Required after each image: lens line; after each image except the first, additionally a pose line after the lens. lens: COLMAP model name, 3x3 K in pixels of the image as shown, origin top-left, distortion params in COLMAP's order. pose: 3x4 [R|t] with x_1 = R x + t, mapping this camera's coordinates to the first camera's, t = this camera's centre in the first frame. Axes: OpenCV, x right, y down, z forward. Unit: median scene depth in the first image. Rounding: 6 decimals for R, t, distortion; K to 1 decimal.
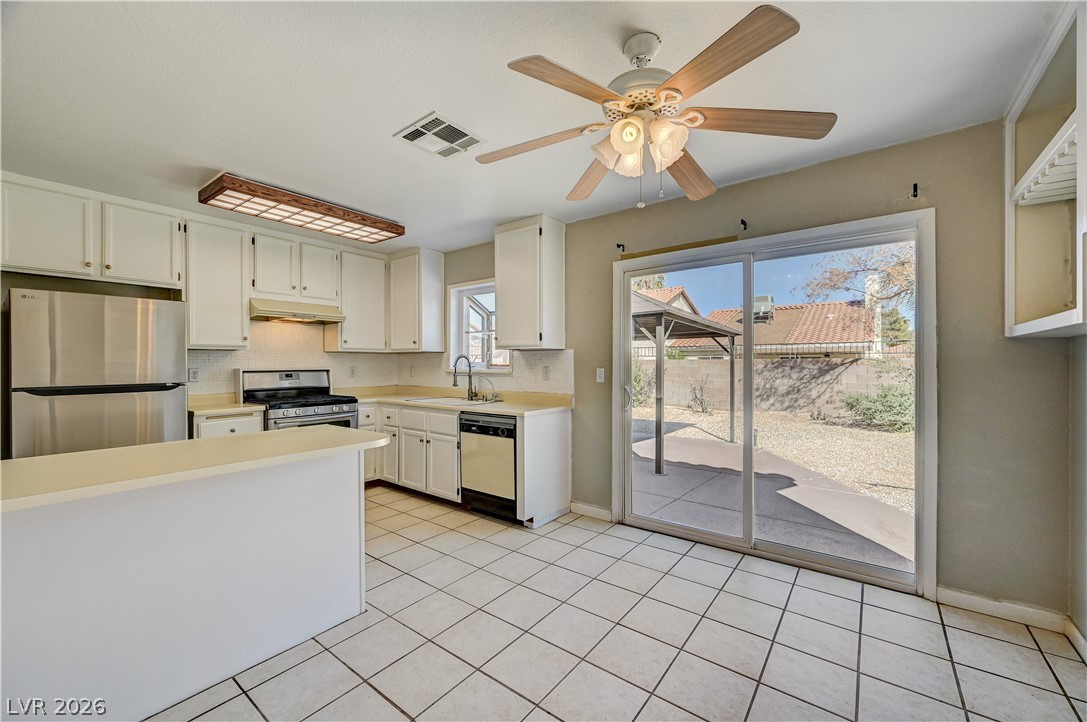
lens RADIAL K [[429.2, 0, 543.2], [0, 429.2, 363.3], [0, 0, 1]] dist [0.001241, 0.000235]
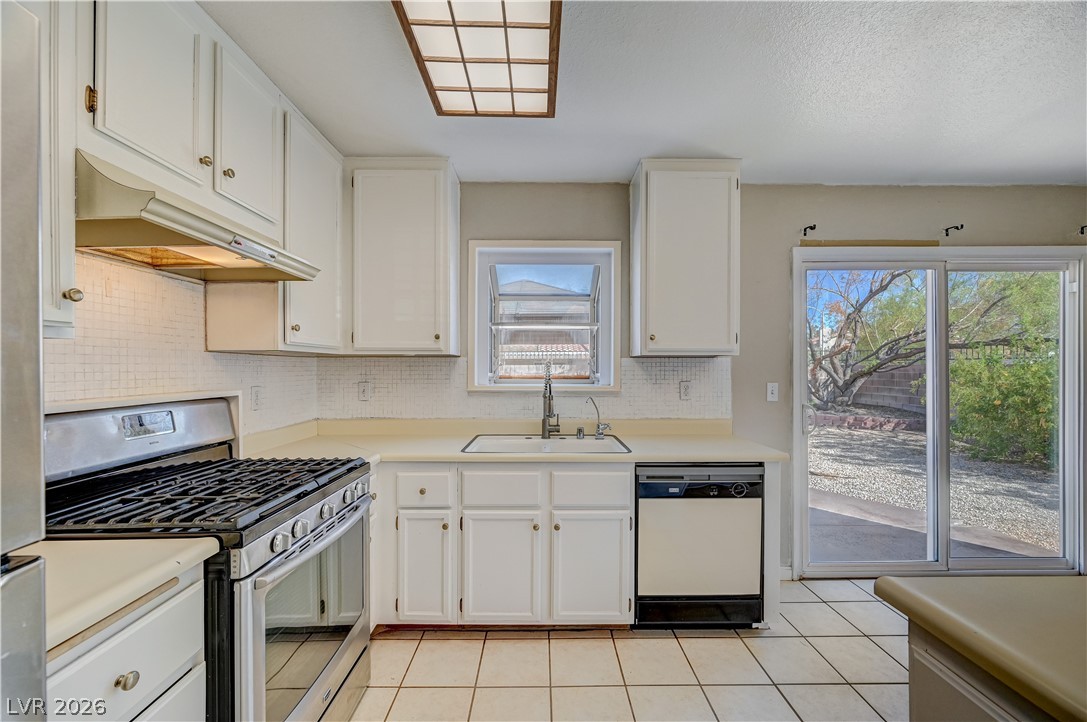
lens RADIAL K [[430.8, 0, 544.0], [0, 430.8, 367.1], [0, 0, 1]] dist [-0.000319, 0.000181]
pose [[0.787066, 0.000187, 0.616869, -0.643182], [-0.002164, 0.999995, 0.002459, -0.016978], [-0.616865, -0.003270, 0.787062, 0.628378]]
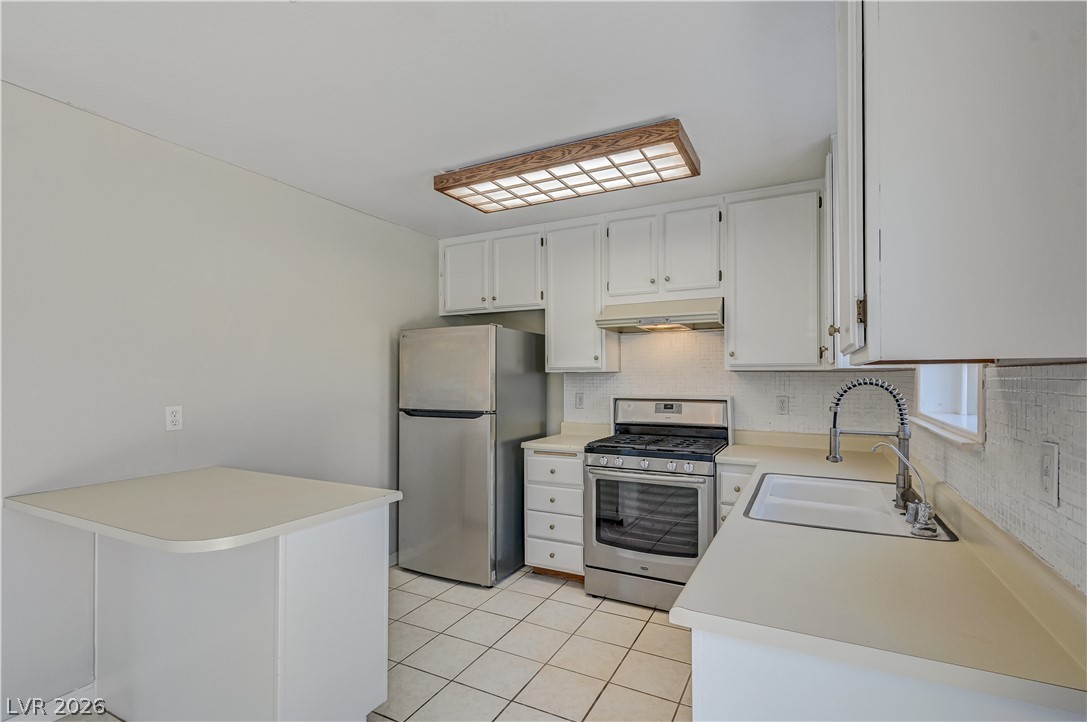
lens RADIAL K [[508.9, 0, 539.6], [0, 508.9, 371.7], [0, 0, 1]] dist [0.000530, -0.000078]
pose [[0.171333, -0.006843, -0.985189, 0.222866], [0.002704, 0.999975, -0.006475, -0.027432], [0.985209, -0.001554, 0.171348, 0.756617]]
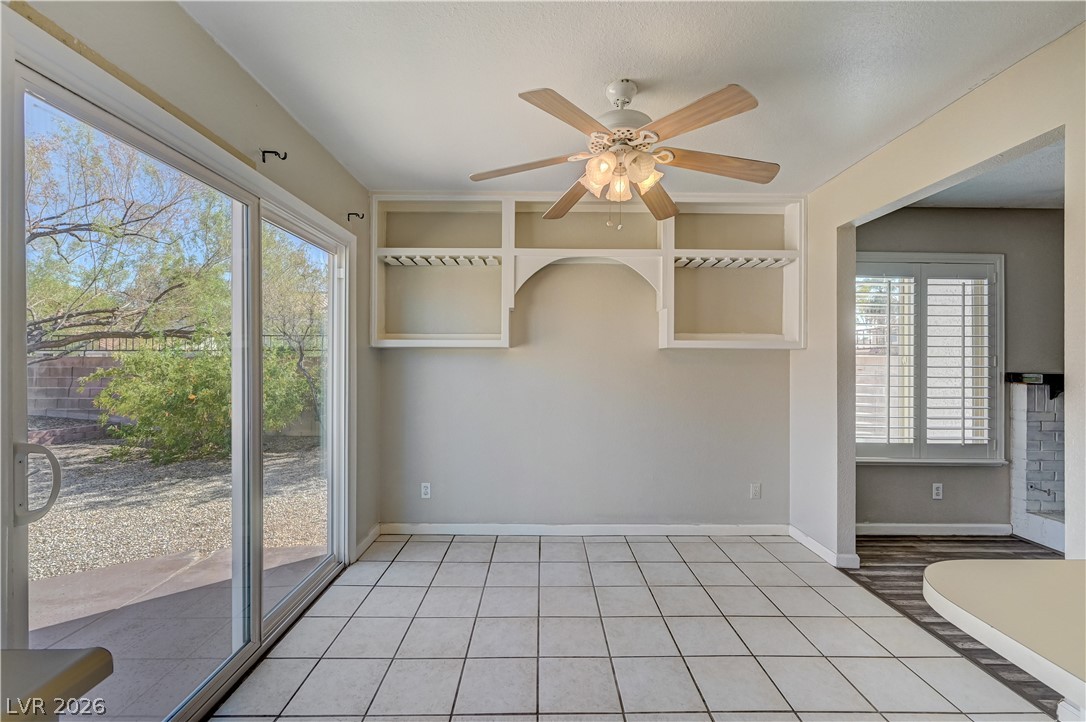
lens RADIAL K [[448.4, 0, 544.6], [0, 448.4, 361.5], [0, 0, 1]] dist [0.000562, 0.000139]
pose [[-0.617796, 0.000726, 0.786338, -0.259210], [-0.002816, 0.999991, -0.003135, -0.005038], [-0.786334, -0.004151, -0.617788, 0.851516]]
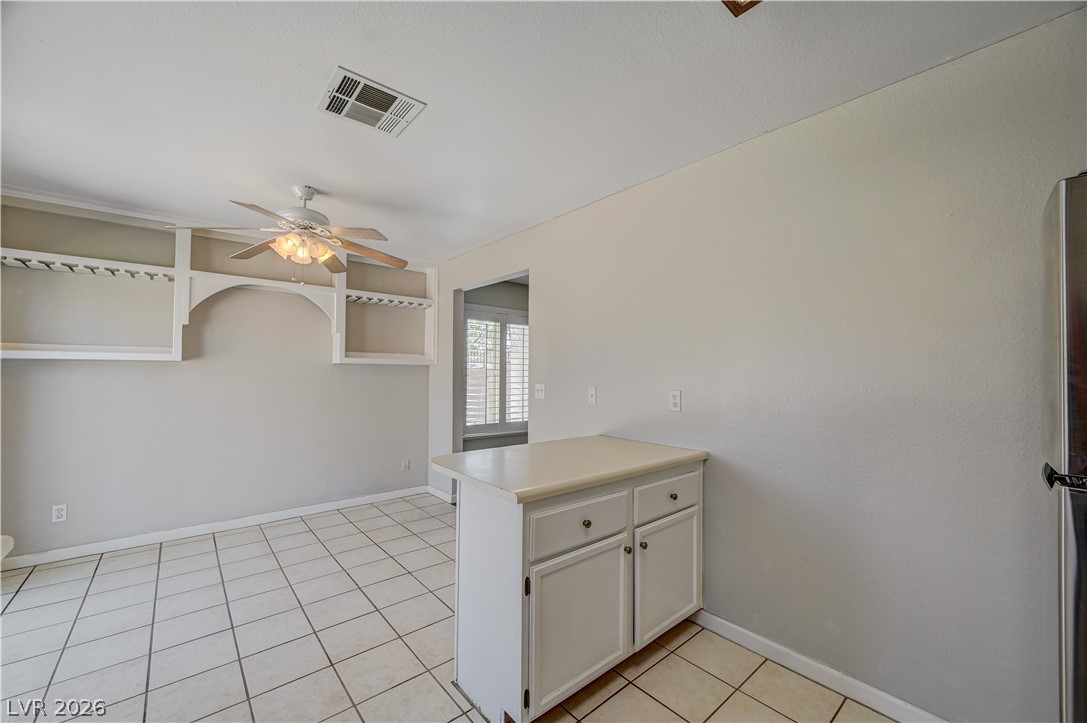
lens RADIAL K [[433.1, 0, 543.5], [0, 433.1, 361.5], [0, 0, 1]] dist [0.001543, -0.000233]
pose [[-0.977504, 0.001939, 0.210908, -0.460894], [-0.003400, 0.999683, -0.024947, -0.014293], [-0.210889, -0.025103, -0.977188, 1.093091]]
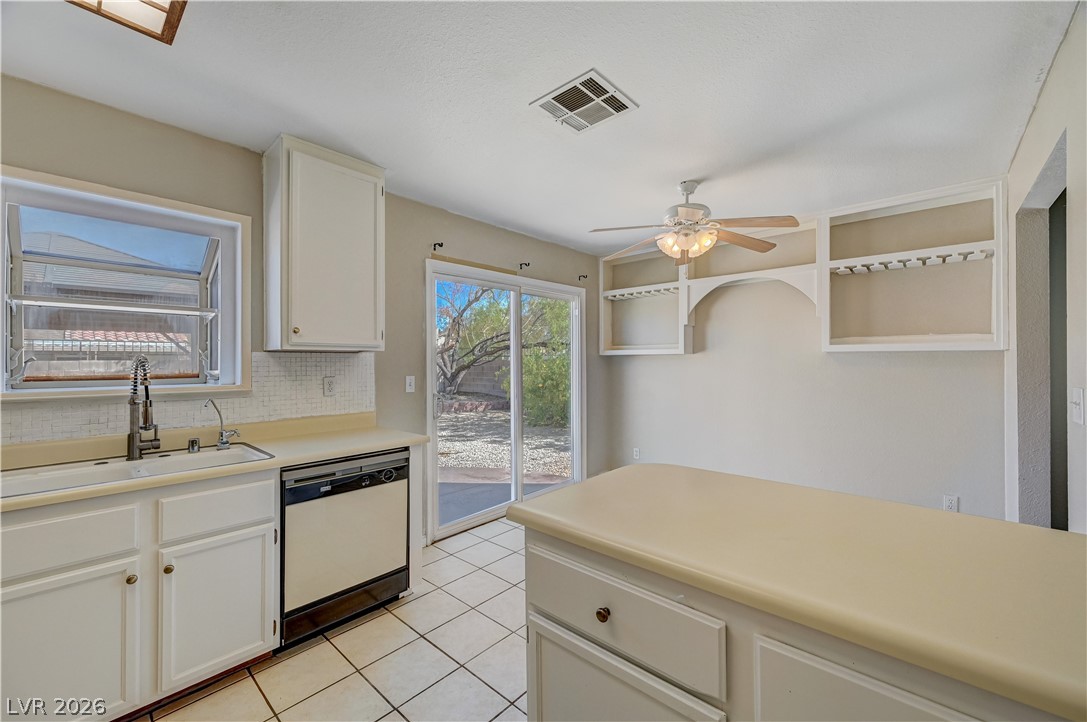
lens RADIAL K [[433.1, 0, 543.5], [0, 433.1, 361.0], [0, 0, 1]] dist [0.001543, -0.000233]
pose [[0.079613, 0.000577, 0.996826, -0.690396], [0.001434, 0.999999, -0.000693, -0.016793], [-0.996825, 0.001485, 0.079612, 0.645867]]
